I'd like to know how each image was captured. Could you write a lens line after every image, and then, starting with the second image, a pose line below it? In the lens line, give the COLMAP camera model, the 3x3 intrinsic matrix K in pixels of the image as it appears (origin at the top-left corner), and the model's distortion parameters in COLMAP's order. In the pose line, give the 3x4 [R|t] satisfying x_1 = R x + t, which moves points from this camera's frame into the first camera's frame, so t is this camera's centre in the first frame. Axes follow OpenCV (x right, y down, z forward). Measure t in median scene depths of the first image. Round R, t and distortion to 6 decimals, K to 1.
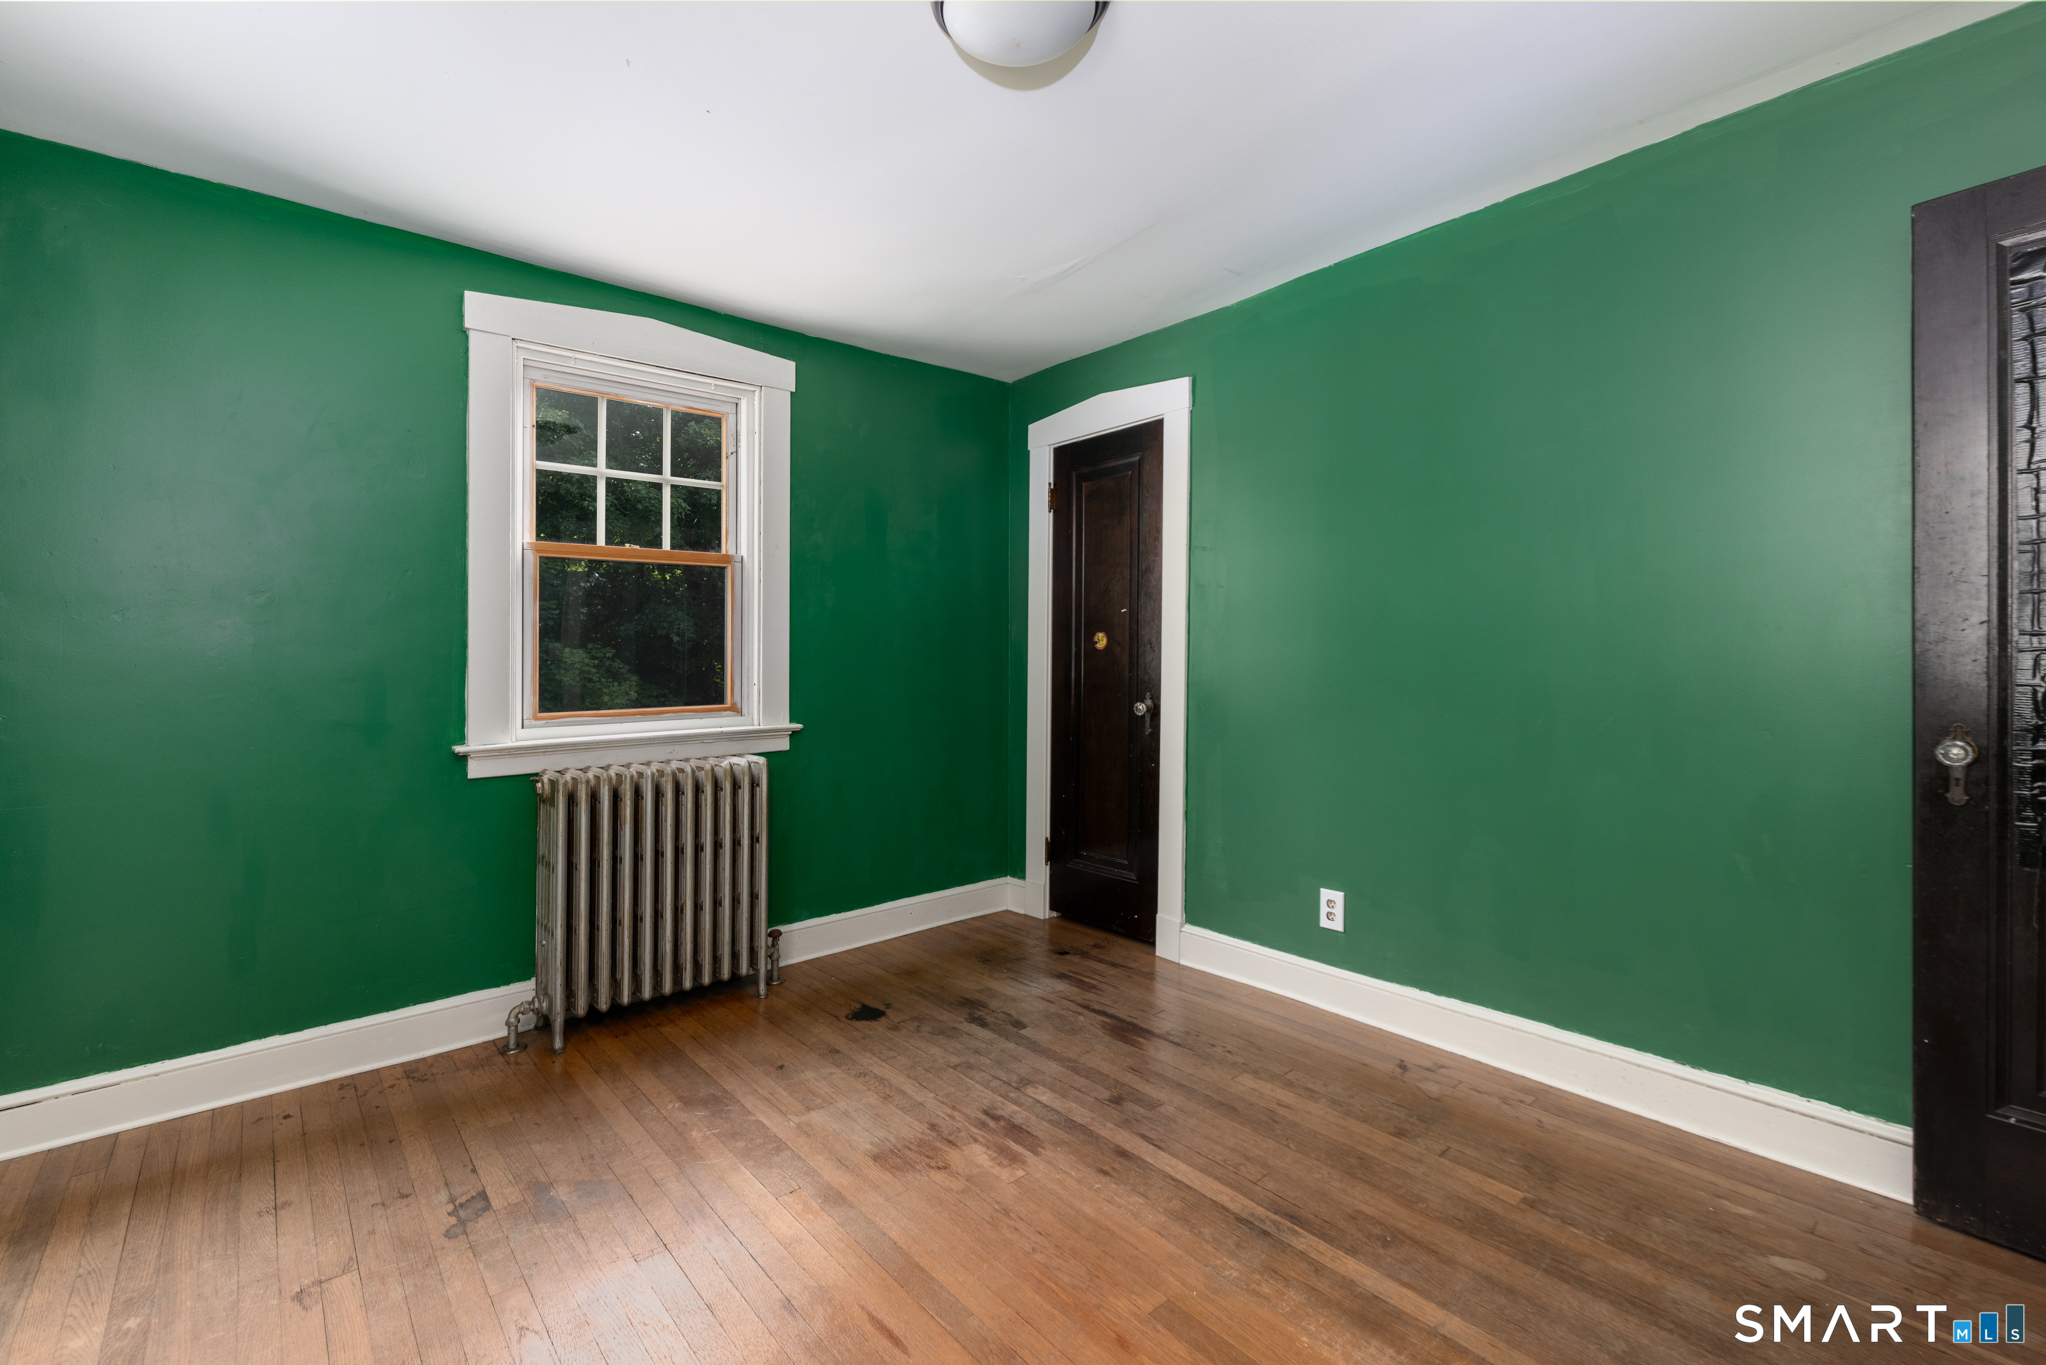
lens RADIAL K [[888.2, 0, 1024.4], [0, 888.2, 677.5], [0, 0, 1]] dist [-0.005222, -0.000702]
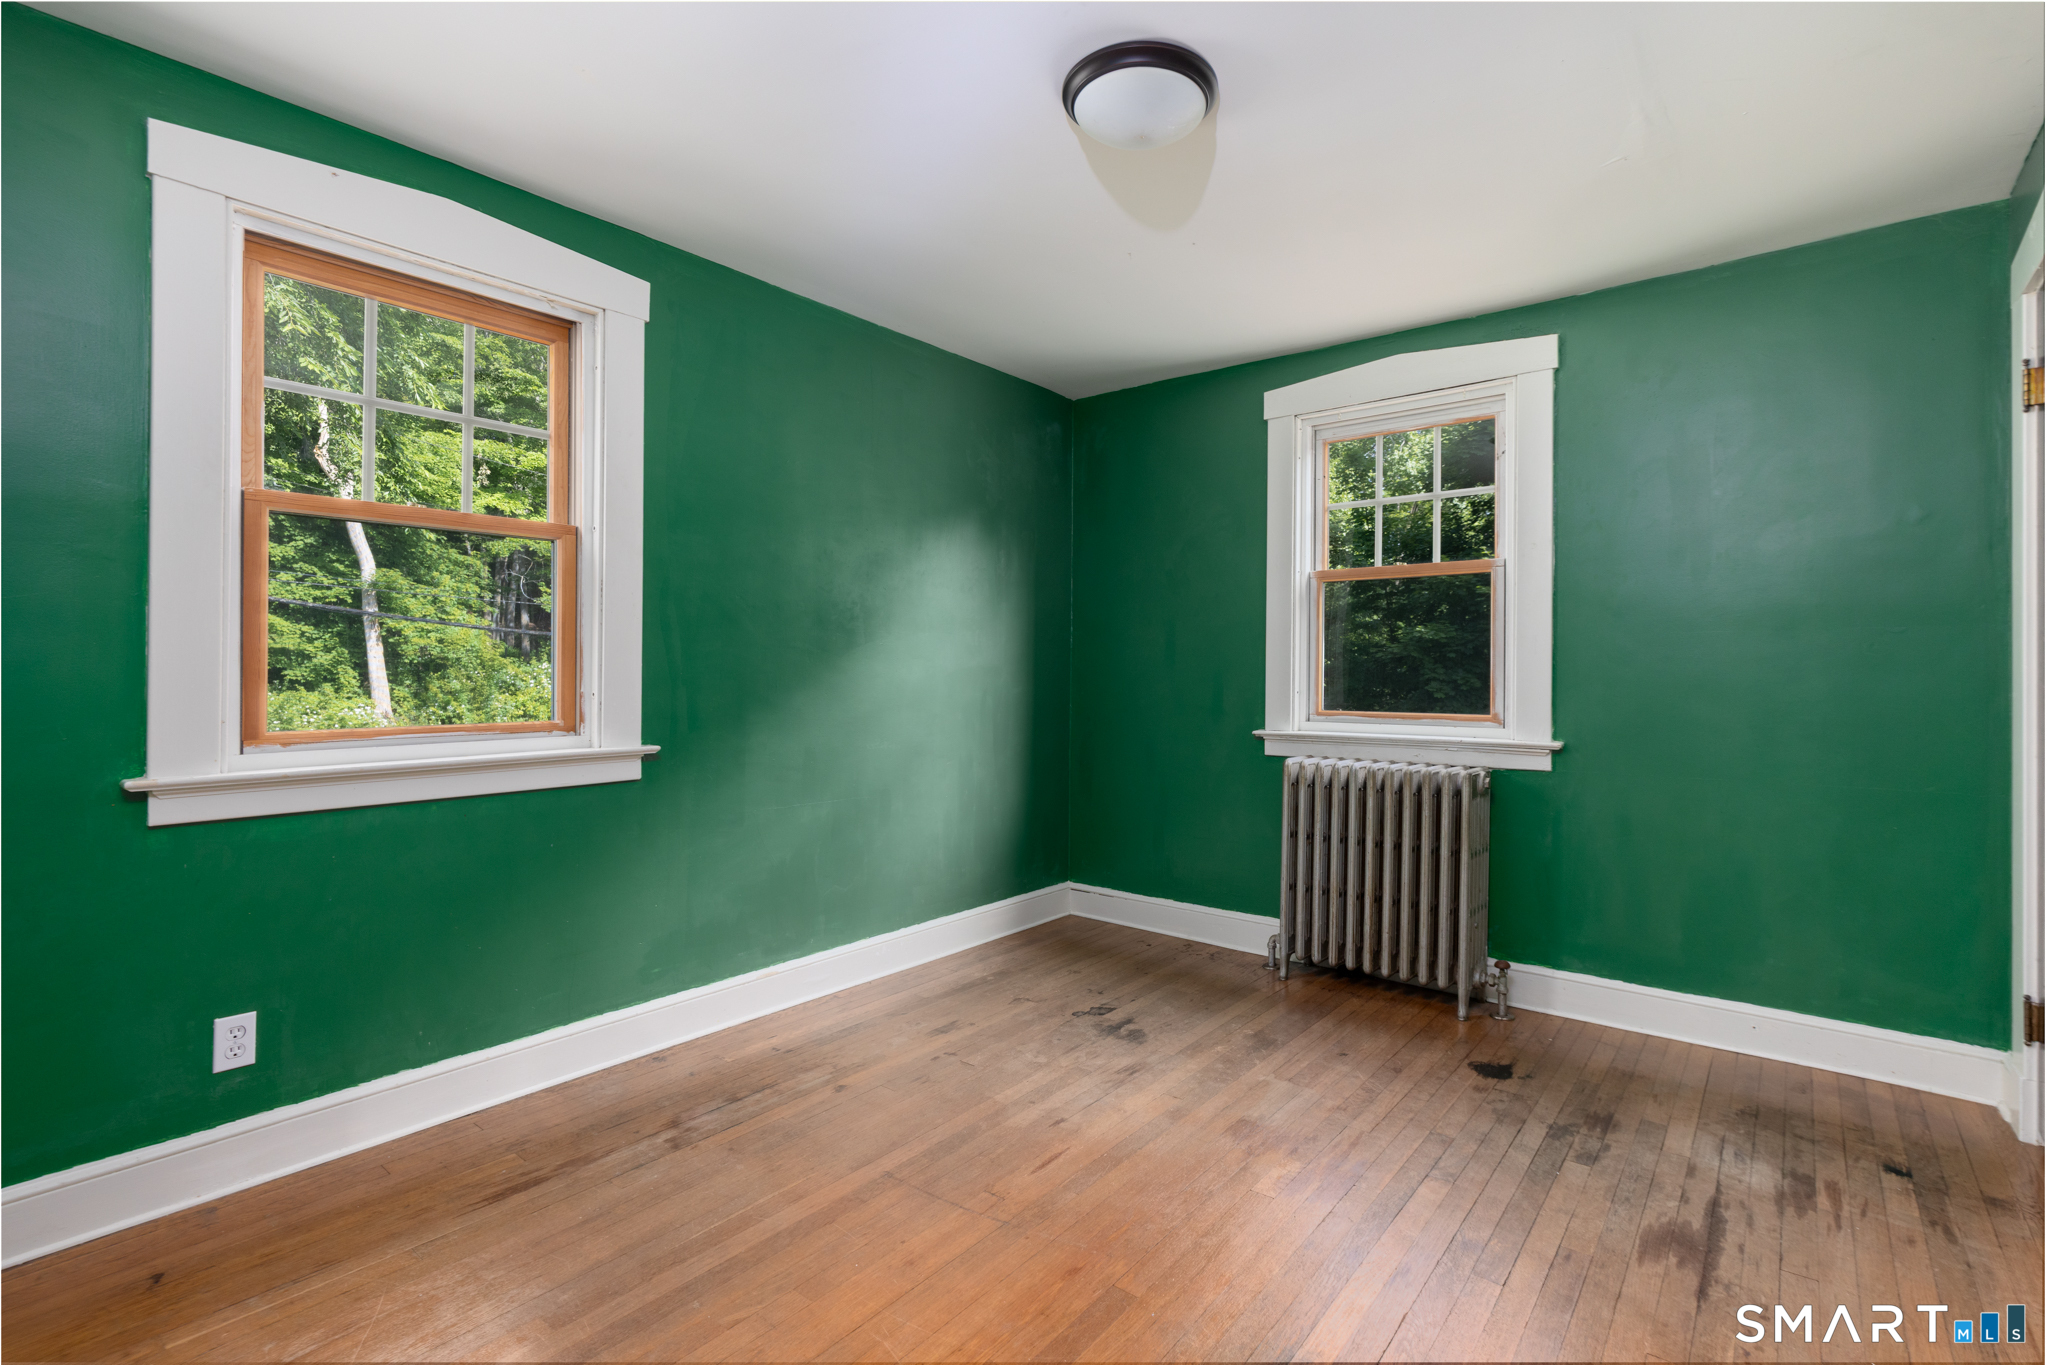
lens RADIAL K [[947.8, 0, 1023.5], [0, 947.8, 666.6], [0, 0, 1]] dist [0.001486, 0.000452]
pose [[0.166237, 0.010471, -0.986030, 0.691550], [-0.025503, 0.999655, 0.006317, -0.018319], [0.985756, 0.024096, 0.166447, 0.380419]]
